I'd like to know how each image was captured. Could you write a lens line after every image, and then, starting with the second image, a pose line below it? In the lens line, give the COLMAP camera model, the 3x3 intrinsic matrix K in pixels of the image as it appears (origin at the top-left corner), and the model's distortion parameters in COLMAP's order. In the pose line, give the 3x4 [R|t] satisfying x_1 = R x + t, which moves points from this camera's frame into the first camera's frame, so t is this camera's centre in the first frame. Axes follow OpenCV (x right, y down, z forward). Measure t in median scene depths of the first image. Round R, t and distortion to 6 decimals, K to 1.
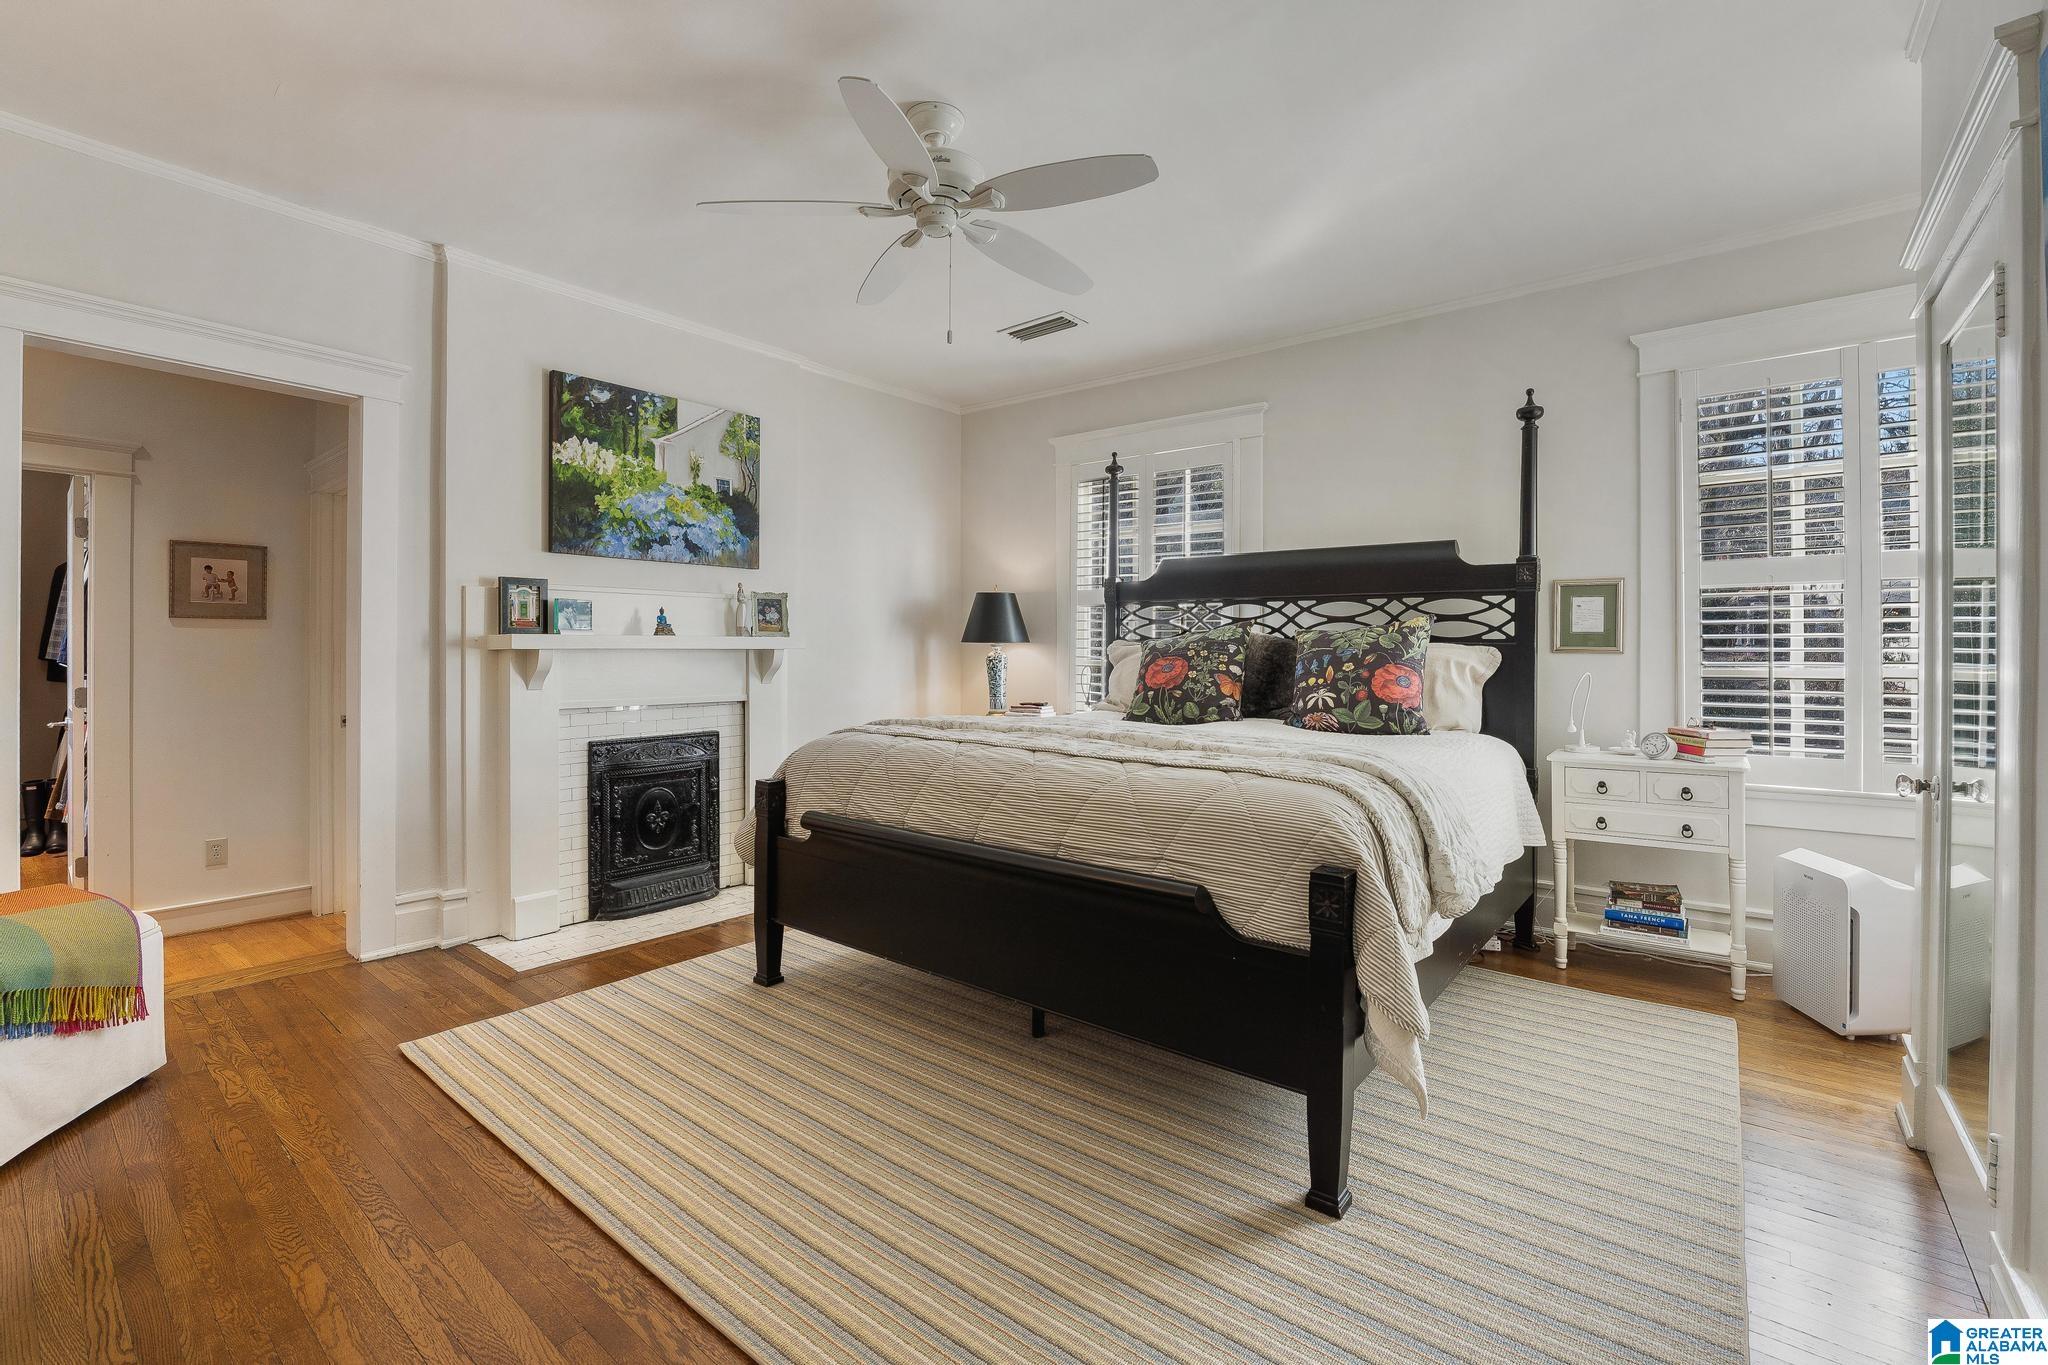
lens RADIAL K [[889.8, 0, 1023.1], [0, 889.8, 652.1], [0, 0, 1]] dist [-0.019050, 0.000039]
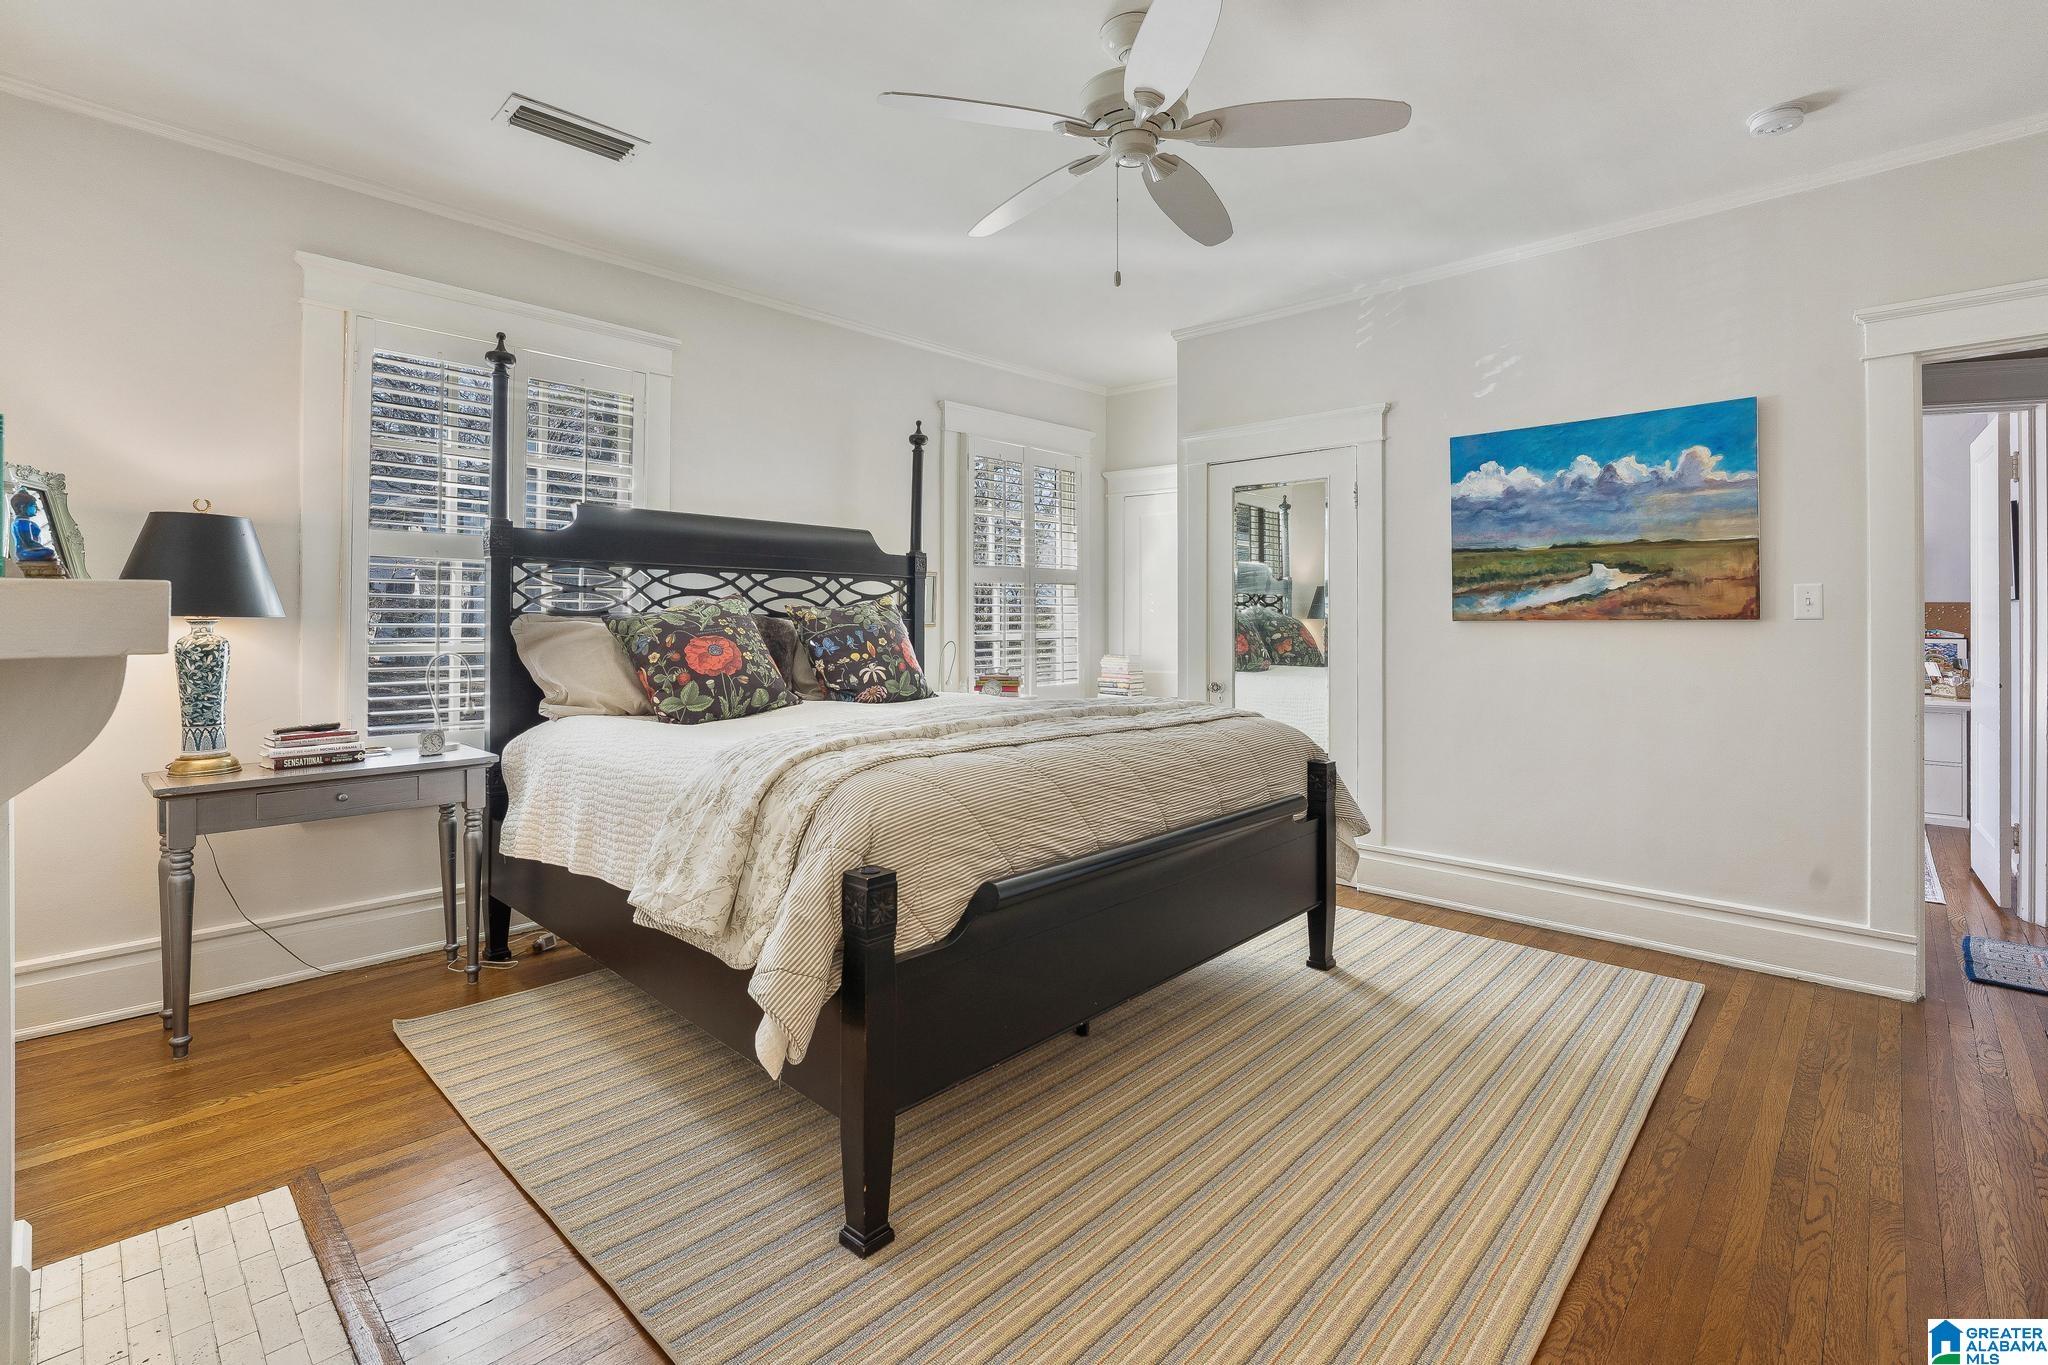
lens RADIAL K [[908.1, 0, 1023.2], [0, 908.1, 618.7], [0, 0, 1]] dist [-0.001228, -0.000286]
pose [[0.086637, -0.003362, 0.996234, -0.701422], [0.001839, 0.999993, 0.003215, -0.014219], [-0.996238, 0.001554, 0.086643, 0.709005]]
